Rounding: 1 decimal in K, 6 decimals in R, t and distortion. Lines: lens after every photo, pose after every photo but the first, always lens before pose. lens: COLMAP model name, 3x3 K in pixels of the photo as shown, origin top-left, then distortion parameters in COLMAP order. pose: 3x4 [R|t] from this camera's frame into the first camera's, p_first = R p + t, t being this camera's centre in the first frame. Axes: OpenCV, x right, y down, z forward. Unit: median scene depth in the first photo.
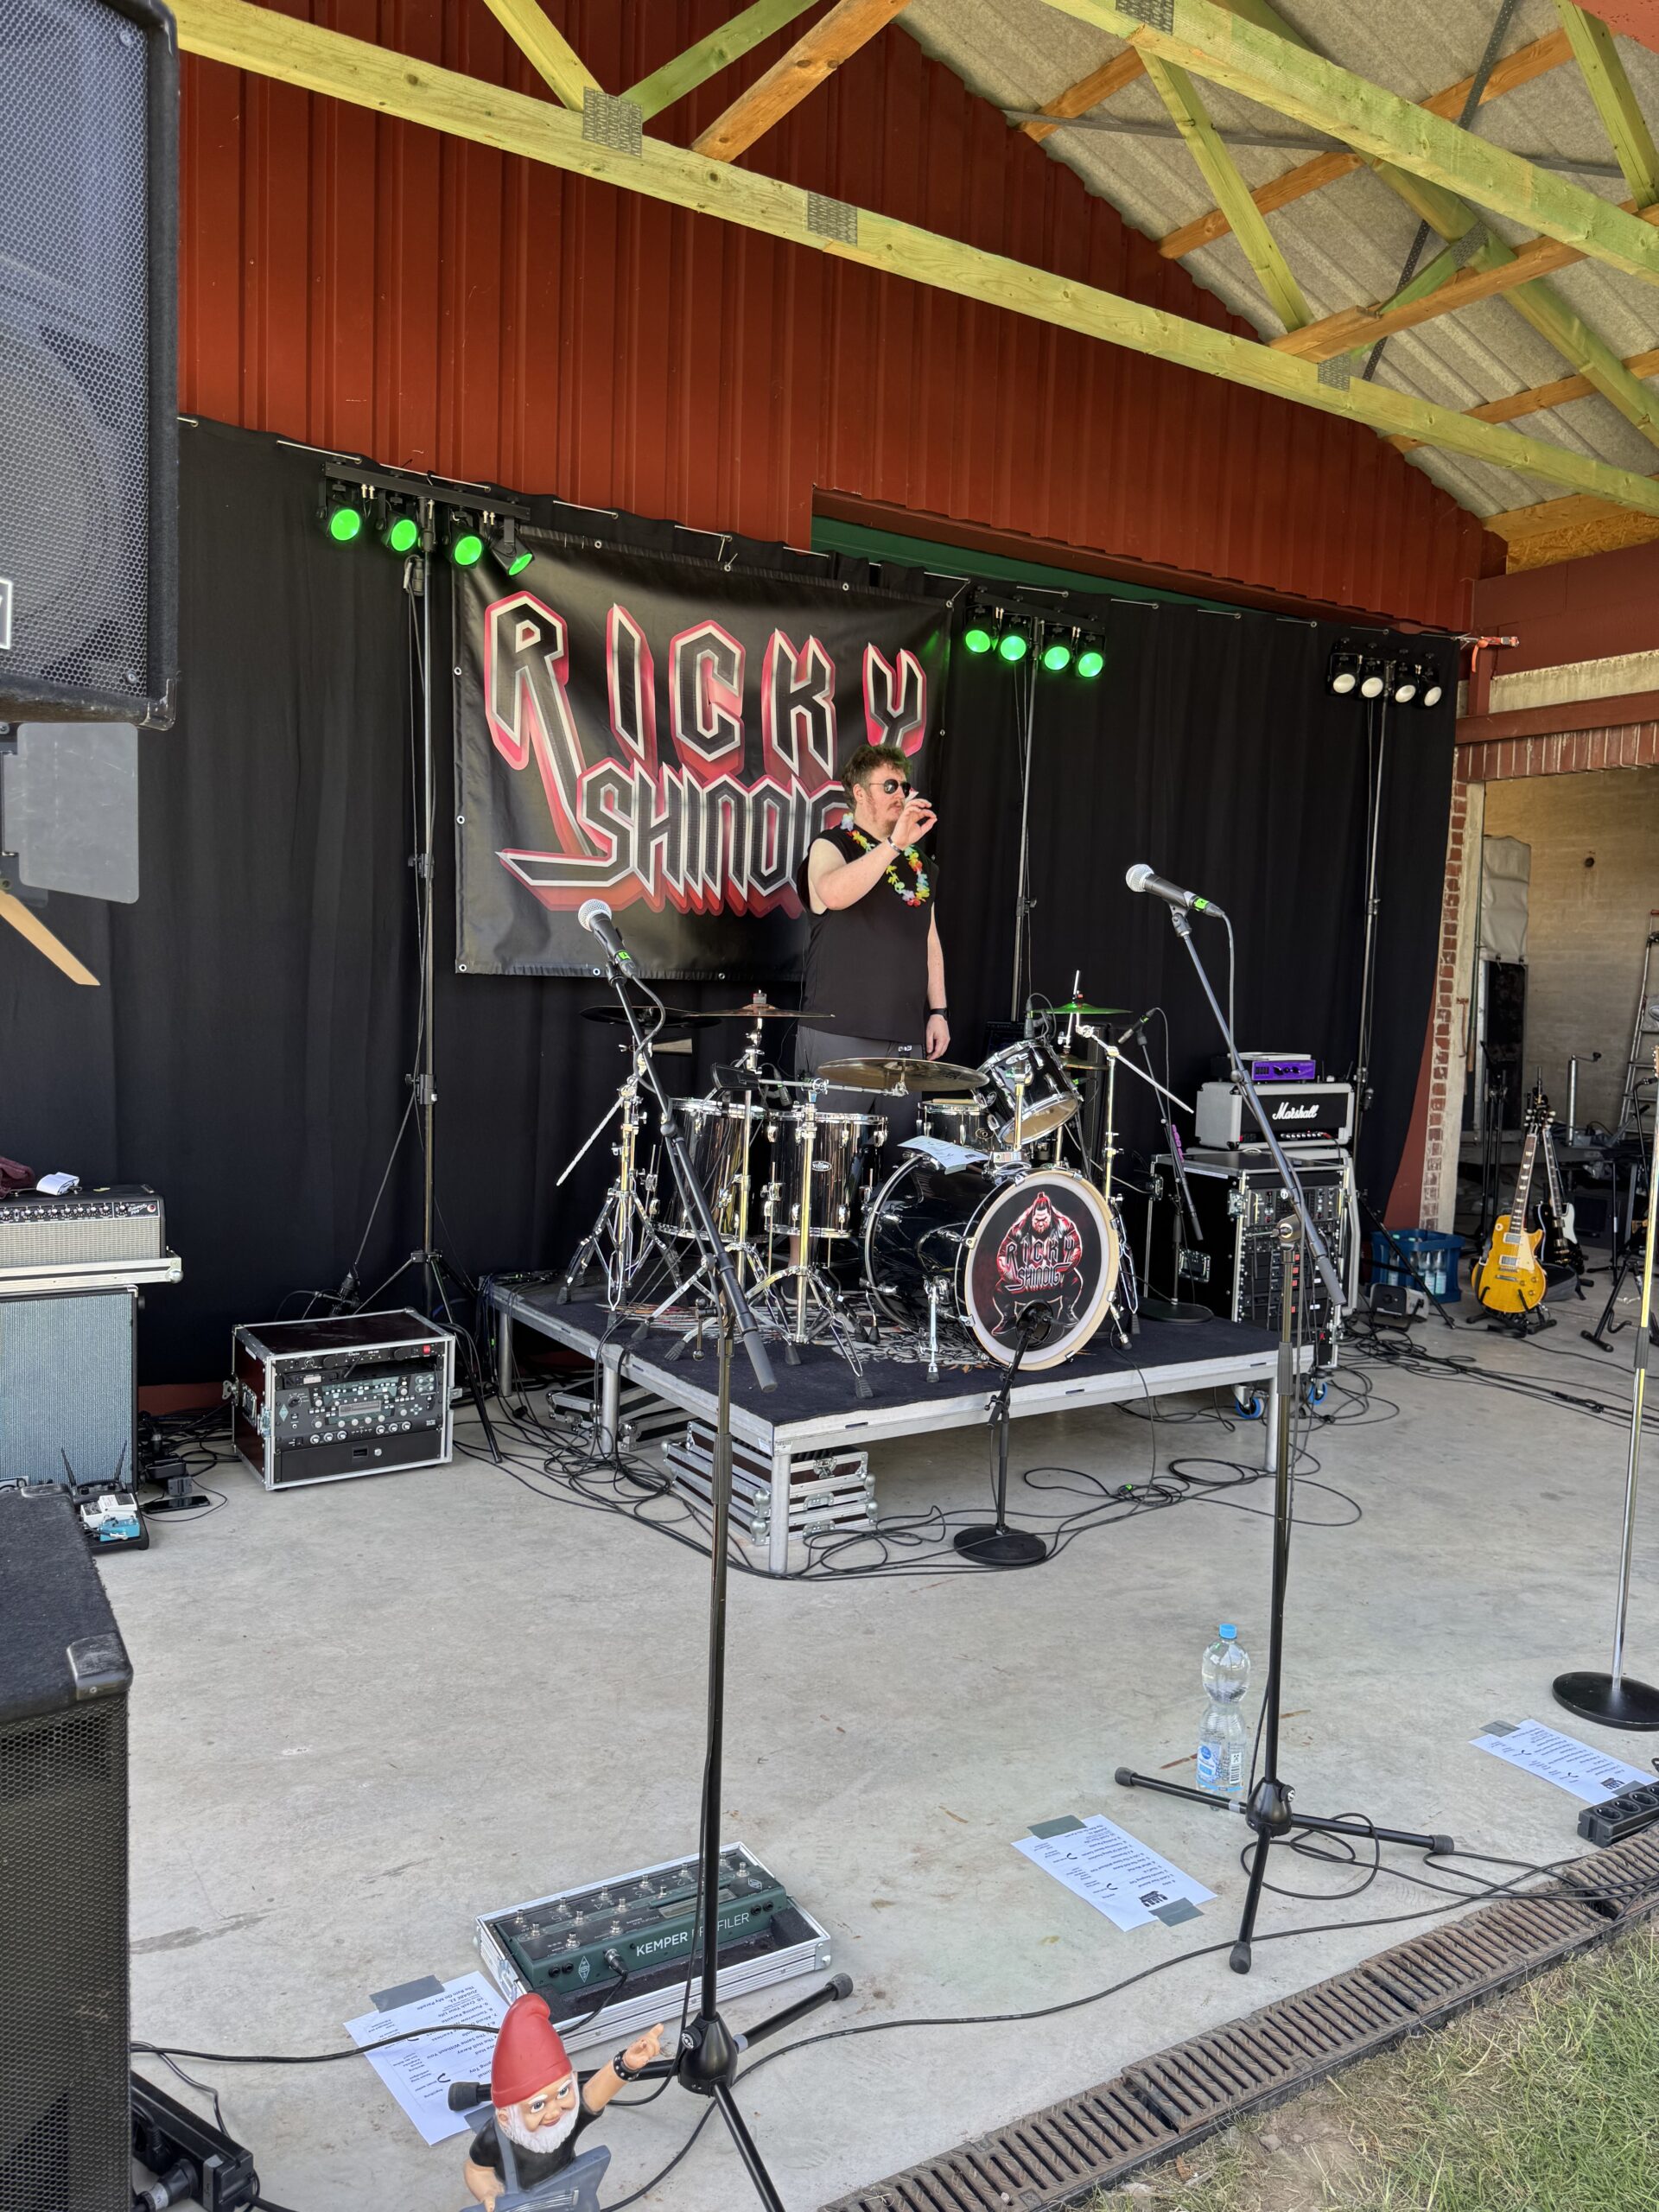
lens RADIAL K [[1548.1, 0, 844.7], [0, 1548.1, 1108.5], [0, 0, 1]] dist [0.166616, -0.339175]
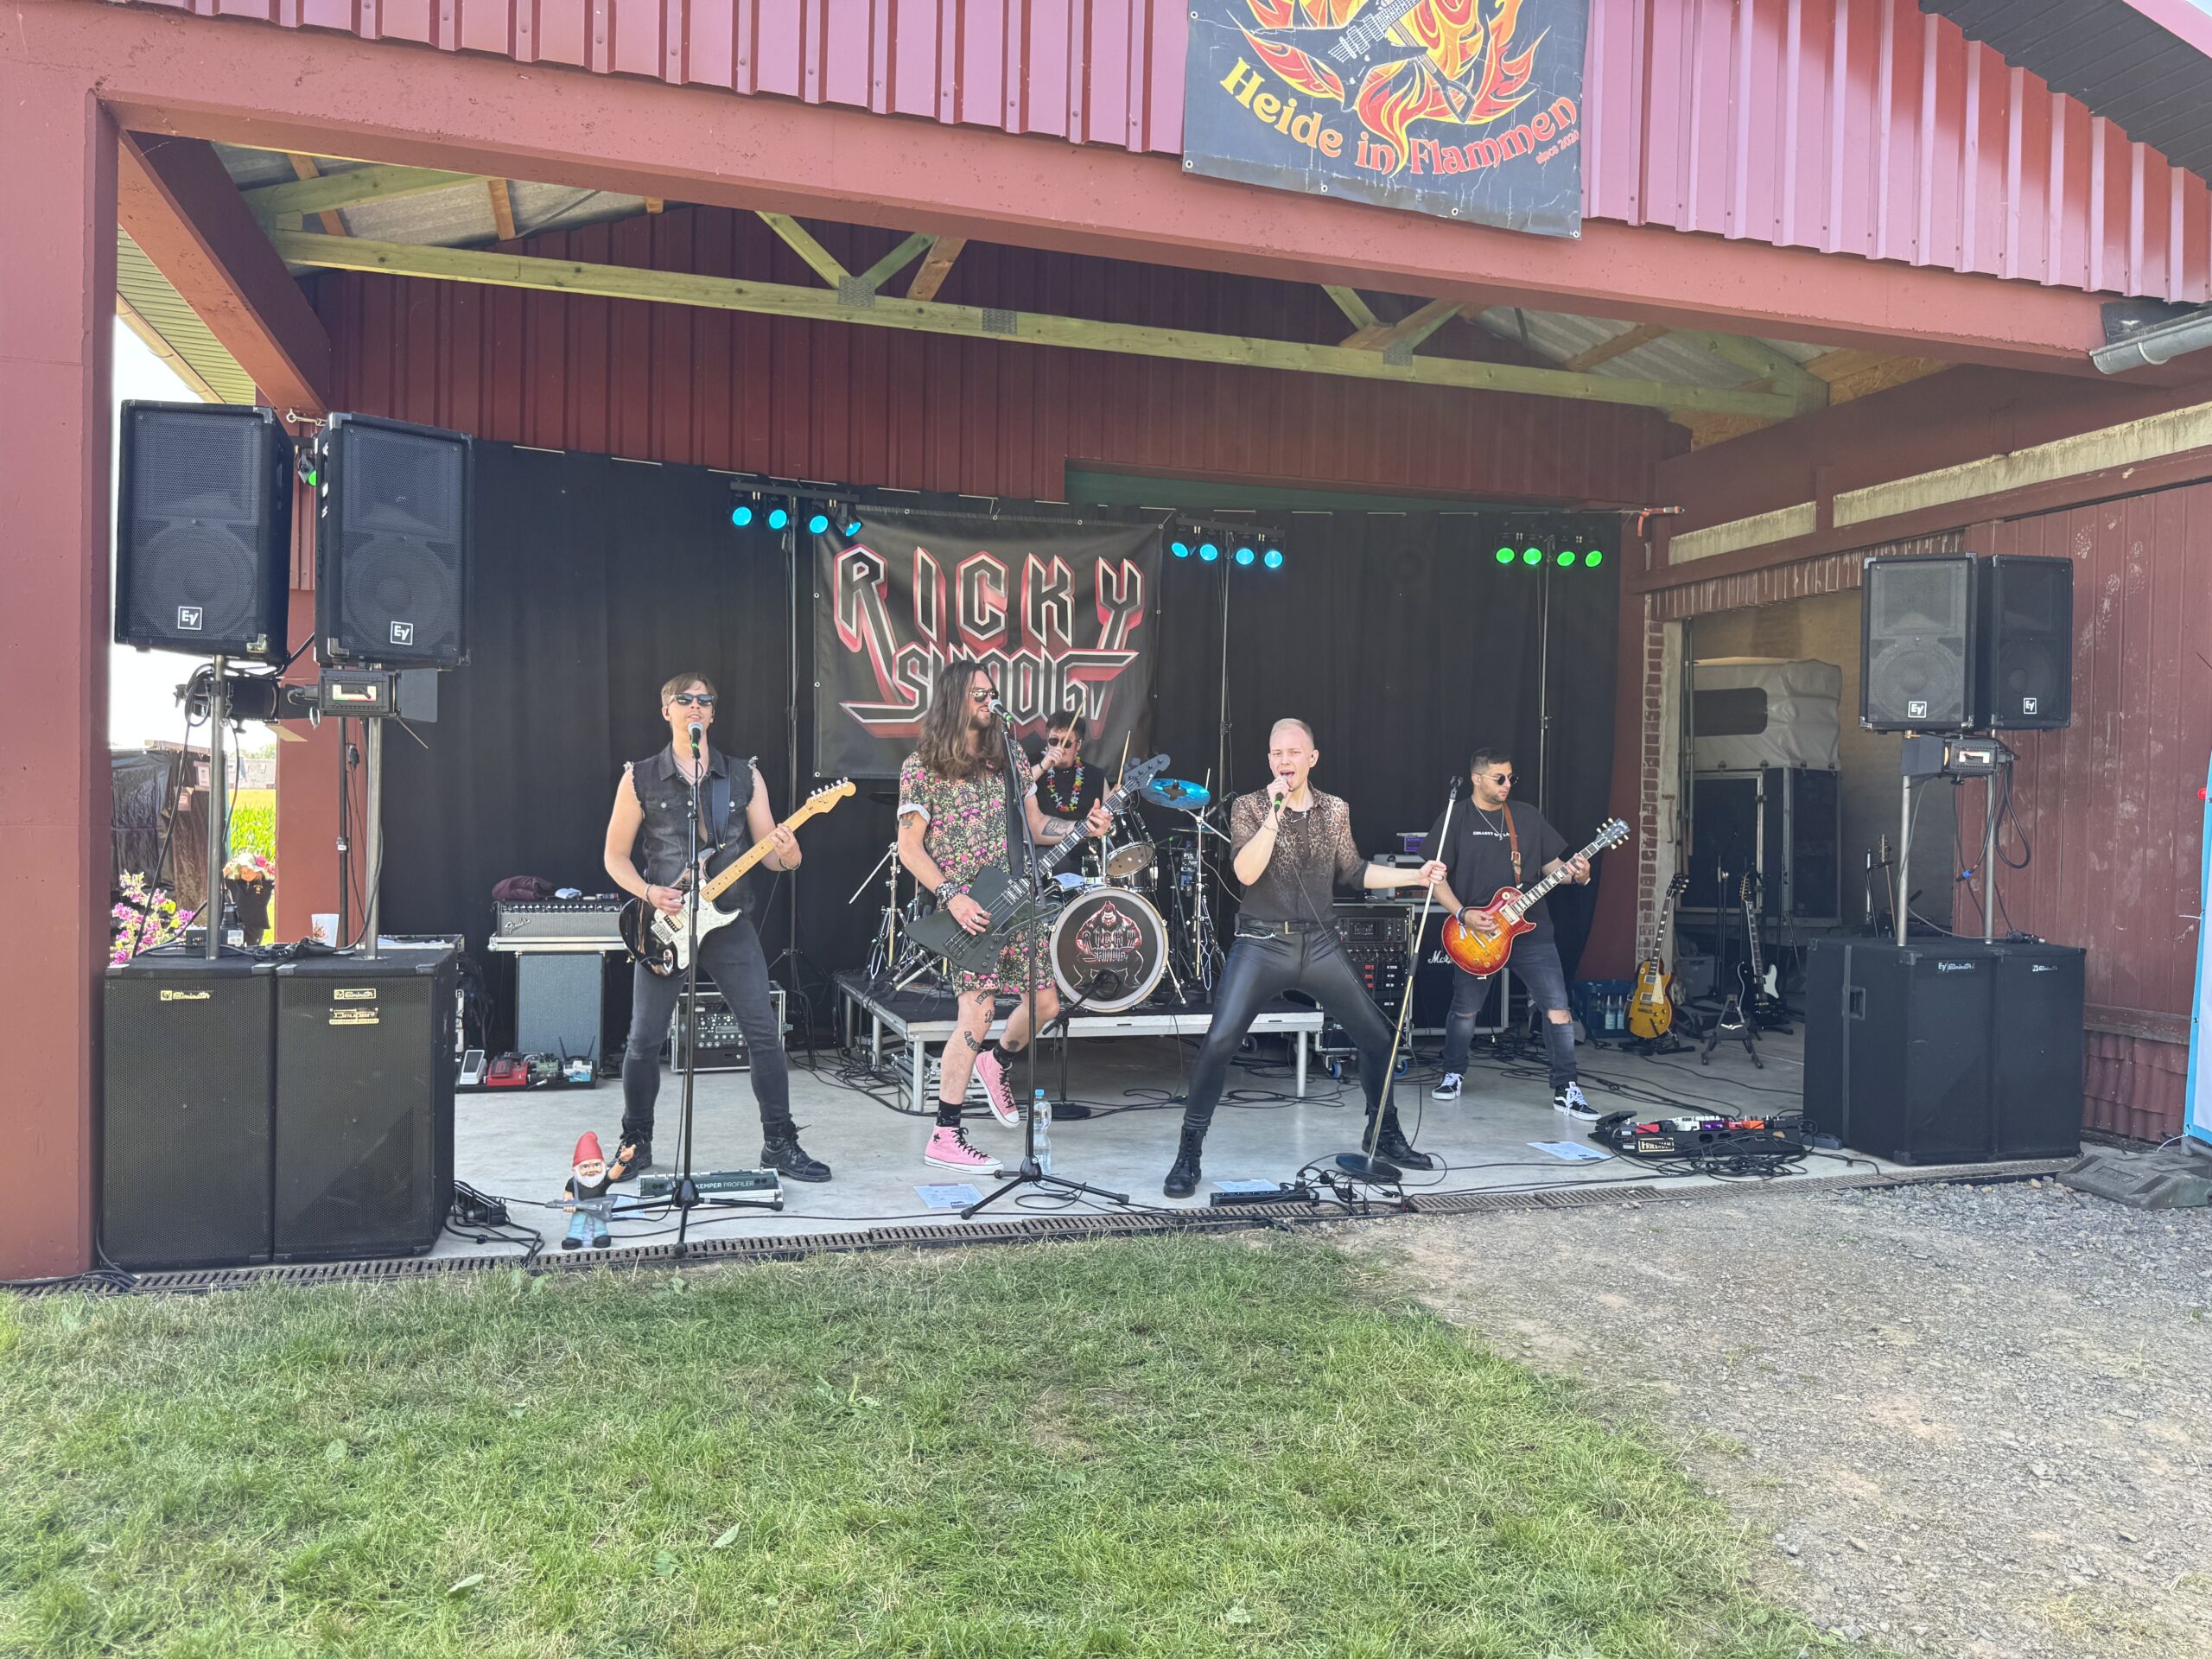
lens RADIAL K [[1548.1, 0, 1093.8], [0, 1548.1, 840.6], [0, 0, 1]] dist [0.166616, -0.339175]
pose [[0.963713, -0.009655, -0.266767, 0.434134], [-0.009252, 0.997537, -0.069528, 0.082699], [0.266782, 0.069473, 0.961250, -0.441829]]
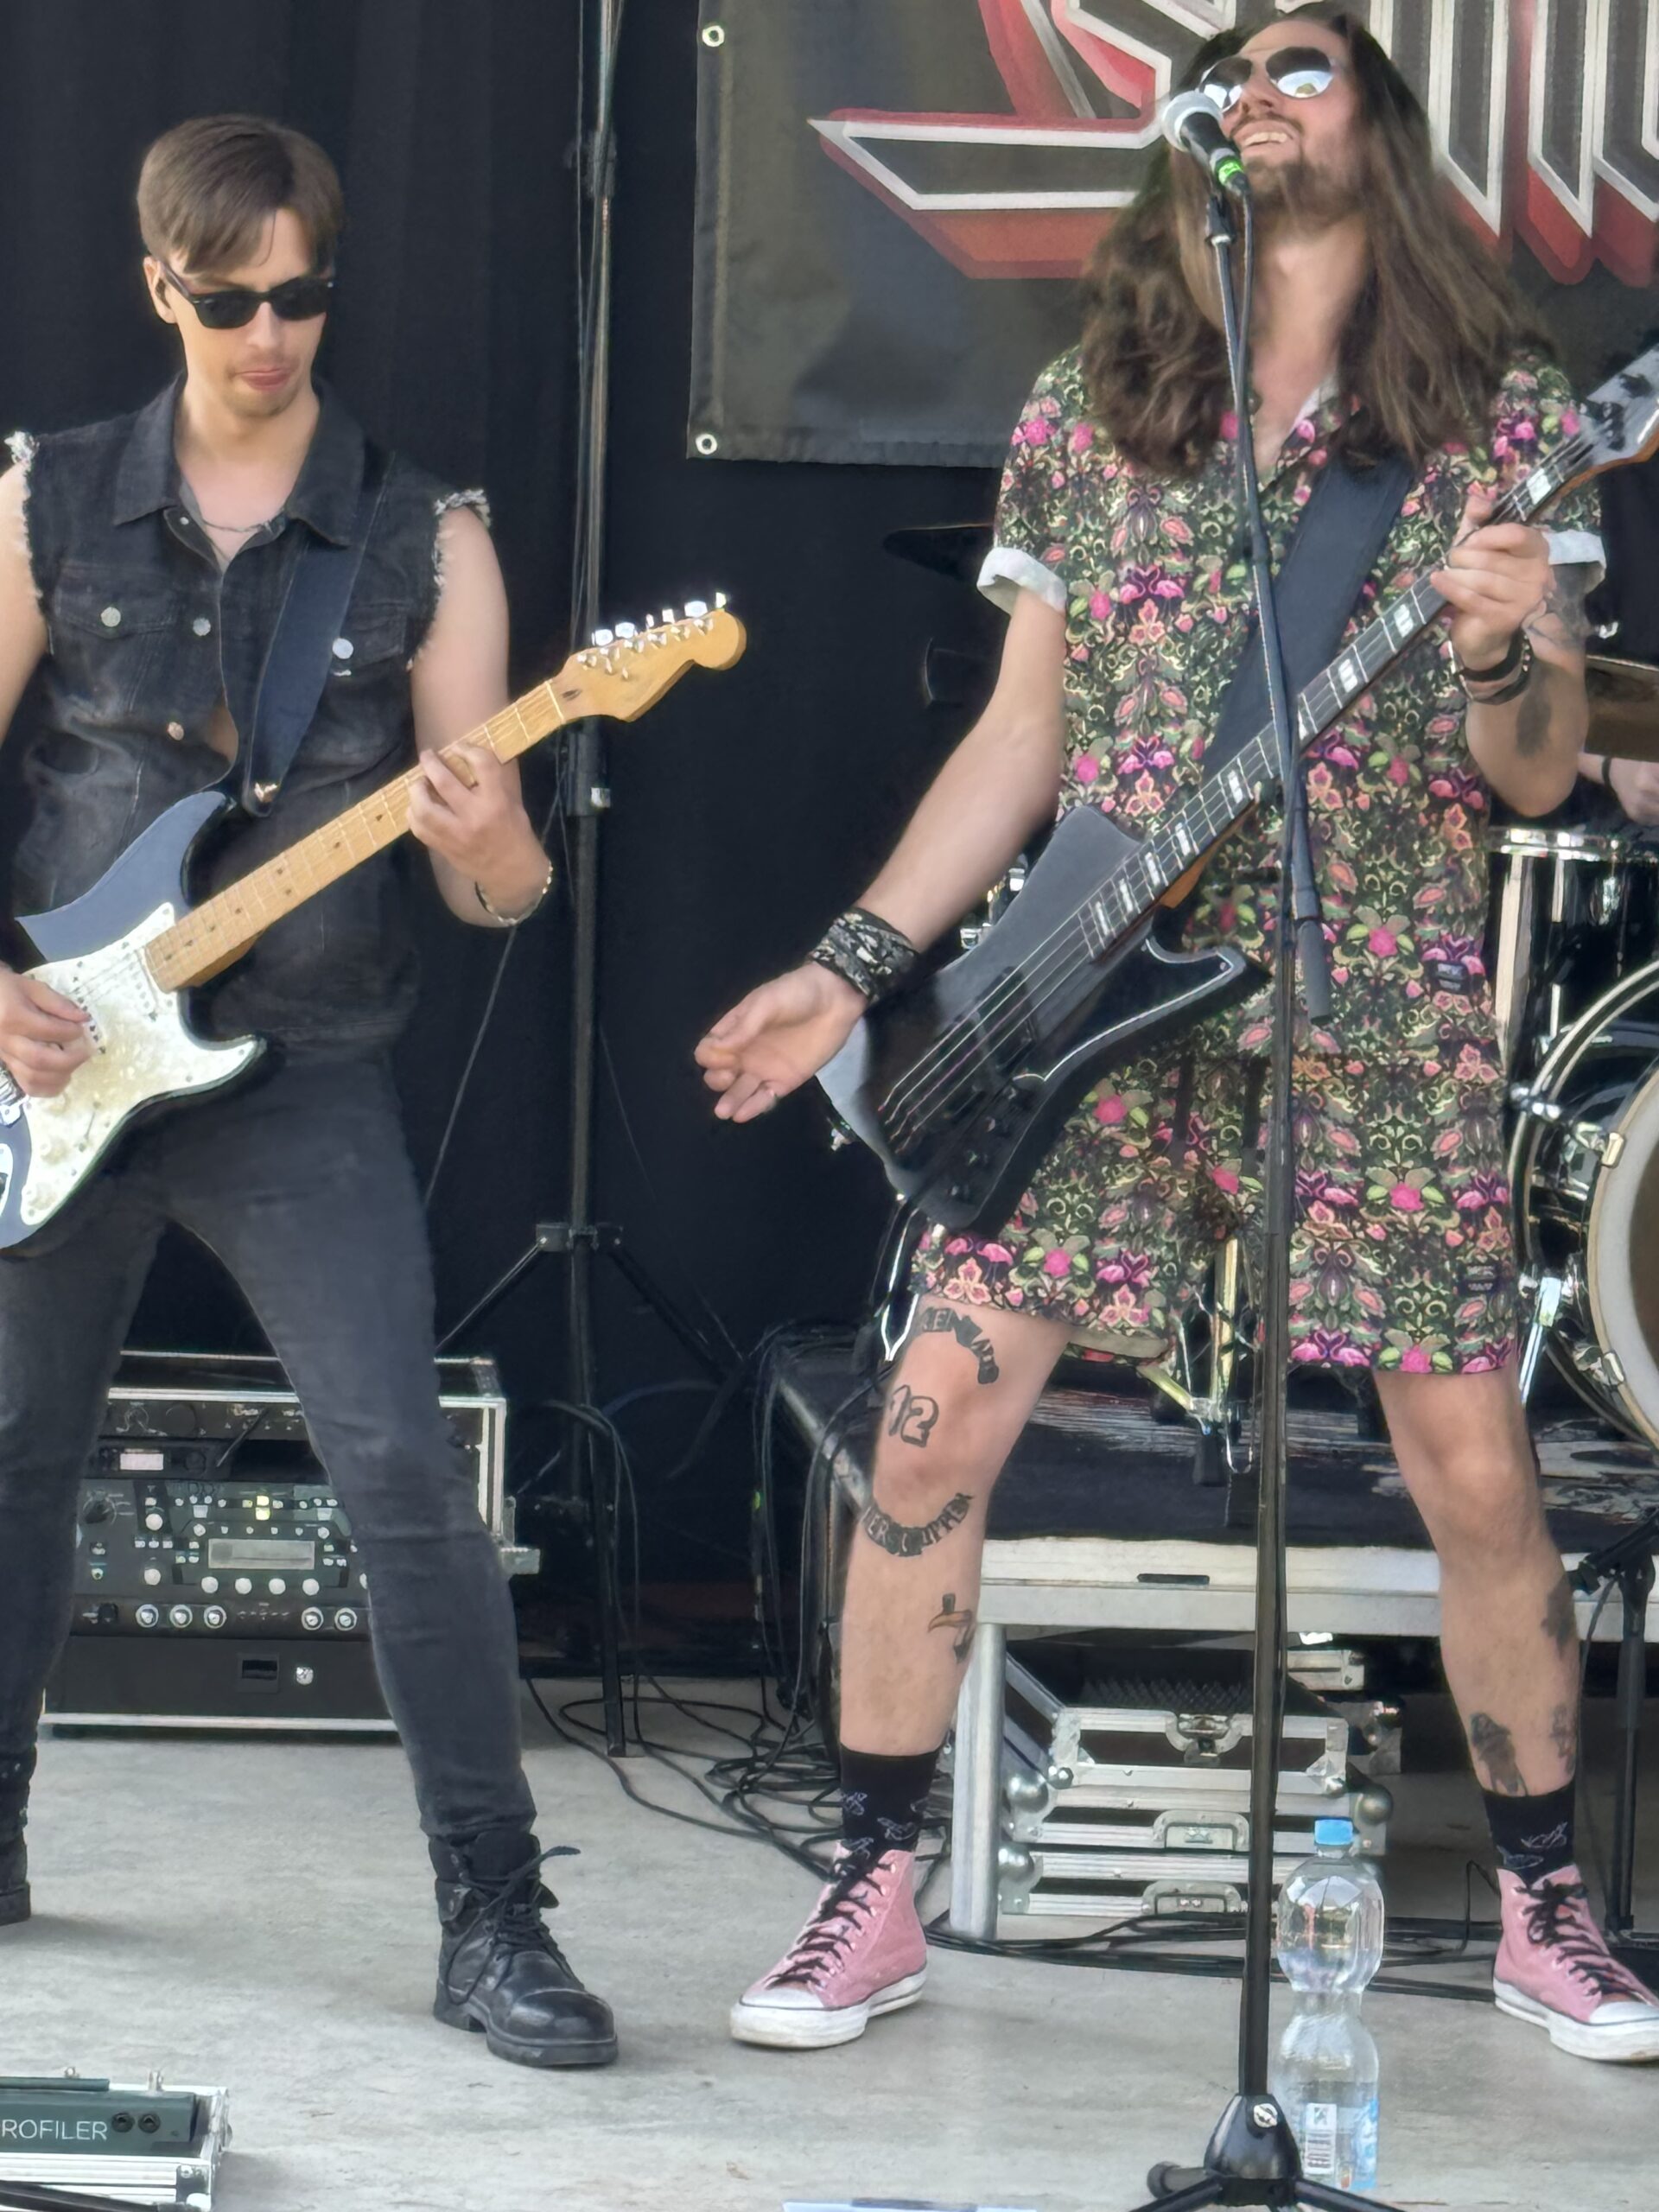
lens RADIAL K [[7788.2, 0, 828.8], [0, 7788.2, 1164.1], [0, 0, 1]] dist [0.036521, 2.083410]
pose [[0.871985, 0.030167, -0.488603, 0.623179], [-0.045858, 0.998744, -0.020176, 0.104095], [0.487380, 0.040000, 0.872273, -0.512214]]
